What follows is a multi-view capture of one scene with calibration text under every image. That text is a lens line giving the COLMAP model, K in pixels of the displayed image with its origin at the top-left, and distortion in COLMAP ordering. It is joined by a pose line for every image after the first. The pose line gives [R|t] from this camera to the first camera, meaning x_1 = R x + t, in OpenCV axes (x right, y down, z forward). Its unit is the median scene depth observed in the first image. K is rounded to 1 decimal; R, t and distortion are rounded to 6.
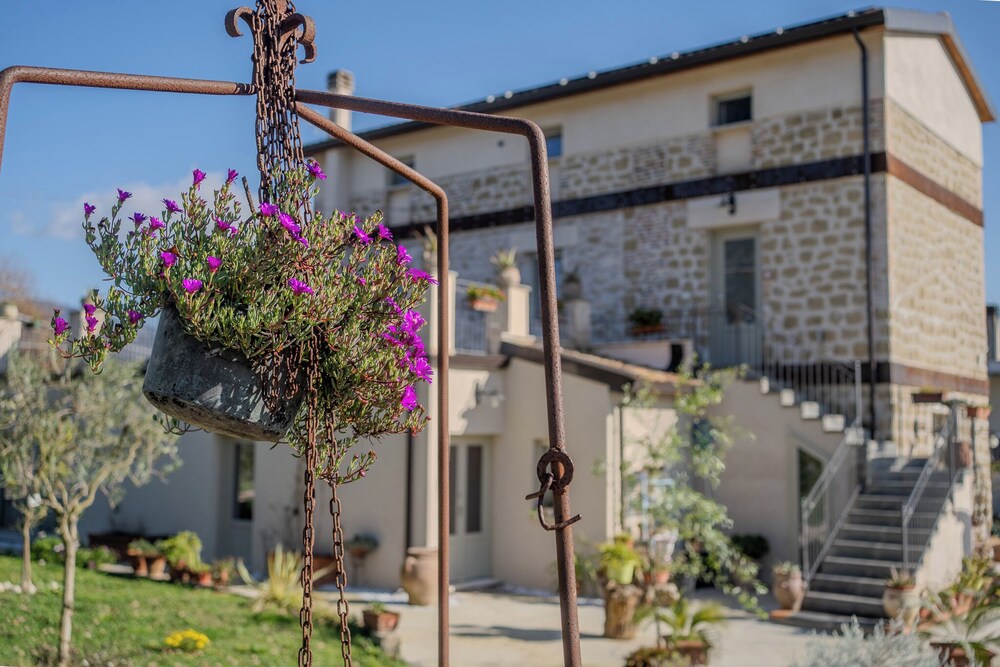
lens RADIAL K [[1078.0, 0, 500.0], [0, 1078.0, 333.5], [0, 0, 1]] dist [-0.005401, 0.223507]
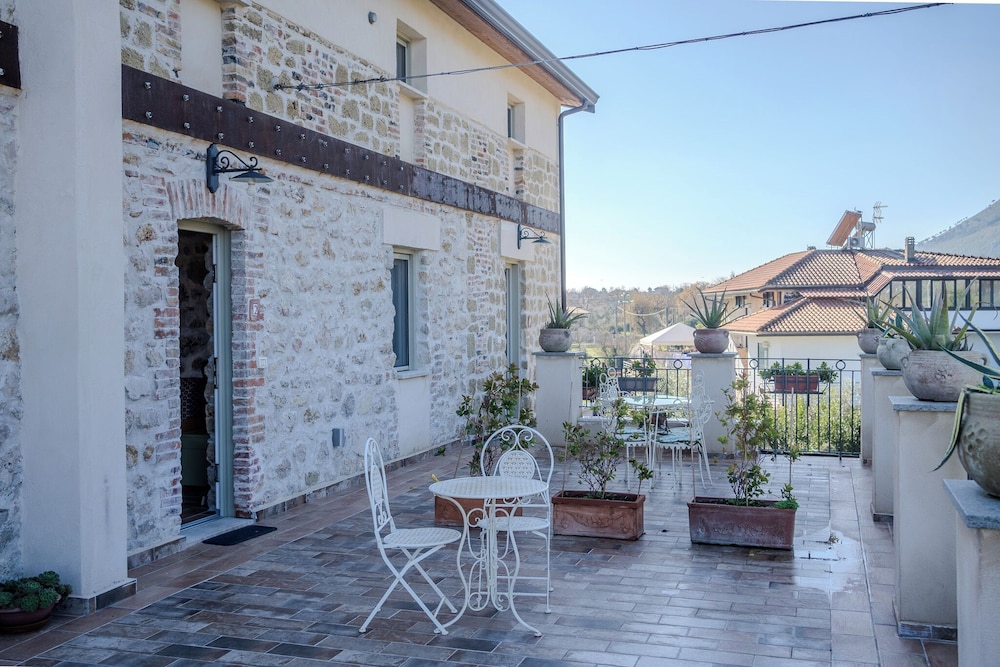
lens RADIAL K [[1032.8, 0, 499.1], [0, 1032.8, 328.3], [0, 0, 1]] dist [-0.046907, 0.188266]
pose [[-0.342061, -0.026889, 0.939293, -0.566071], [-0.088543, 0.996065, -0.003730, -0.042302], [-0.935497, -0.084444, -0.343096, 1.309785]]
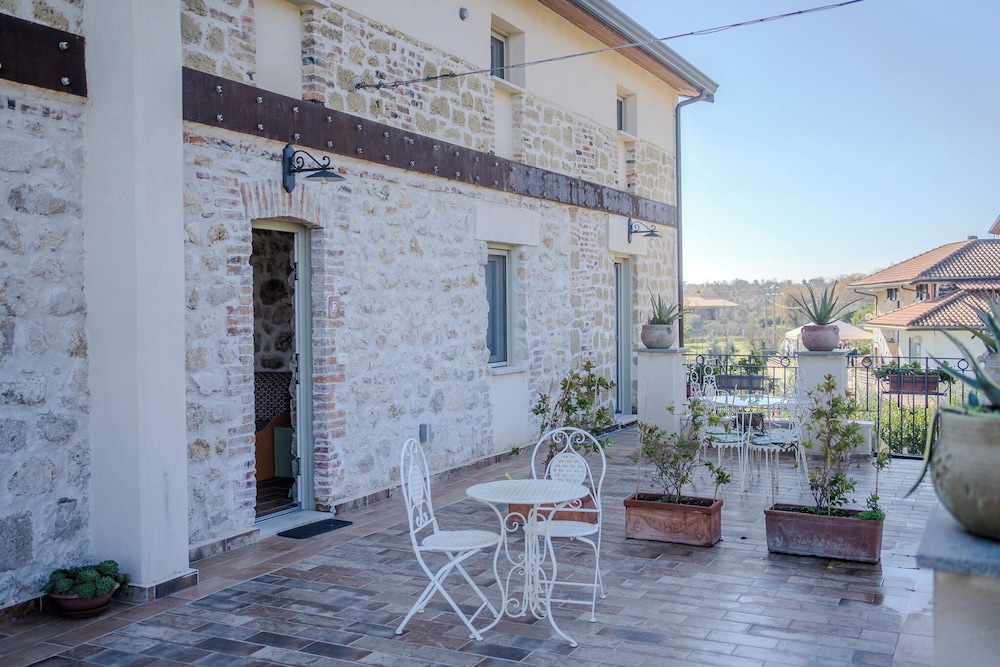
lens RADIAL K [[1022.2, 0, 495.6], [0, 1022.2, 330.8], [0, 0, 1]] dist [-0.041901, 0.177395]
pose [[-0.198441, -0.037091, 0.979411, -0.564395], [-0.089862, 0.995763, 0.019503, -0.047369], [-0.975985, -0.084142, -0.200934, 1.275509]]
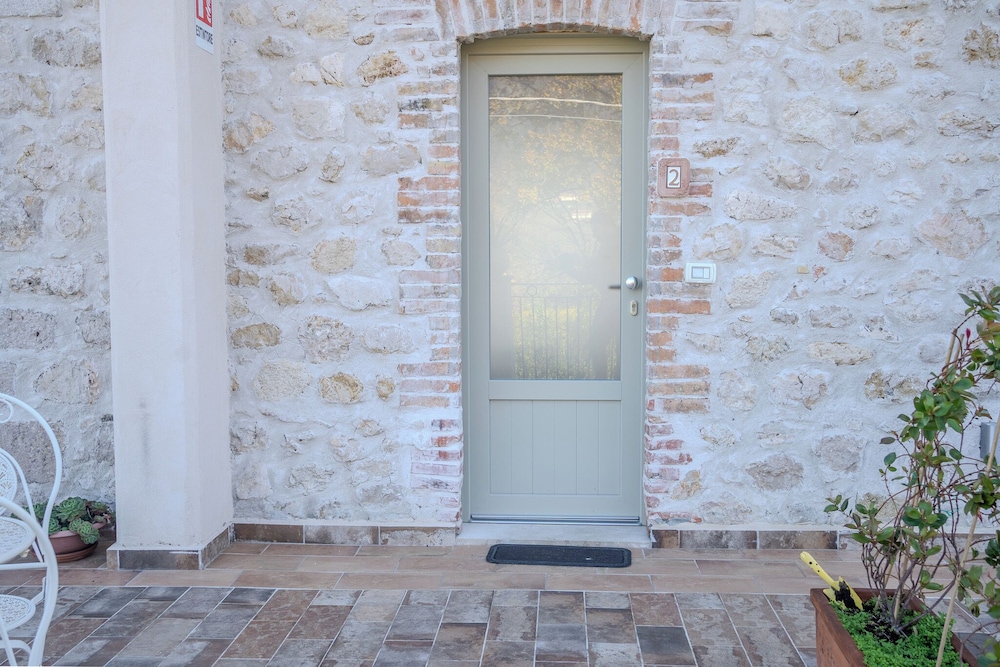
lens RADIAL K [[1022.2, 0, 495.6], [0, 1022.2, 330.8], [0, 0, 1]] dist [-0.041901, 0.177395]
pose [[0.825213, -0.057863, 0.561850, -0.280828], [-0.040232, 0.986190, 0.160656, -0.043991], [-0.563387, -0.155180, 0.811489, 1.066878]]
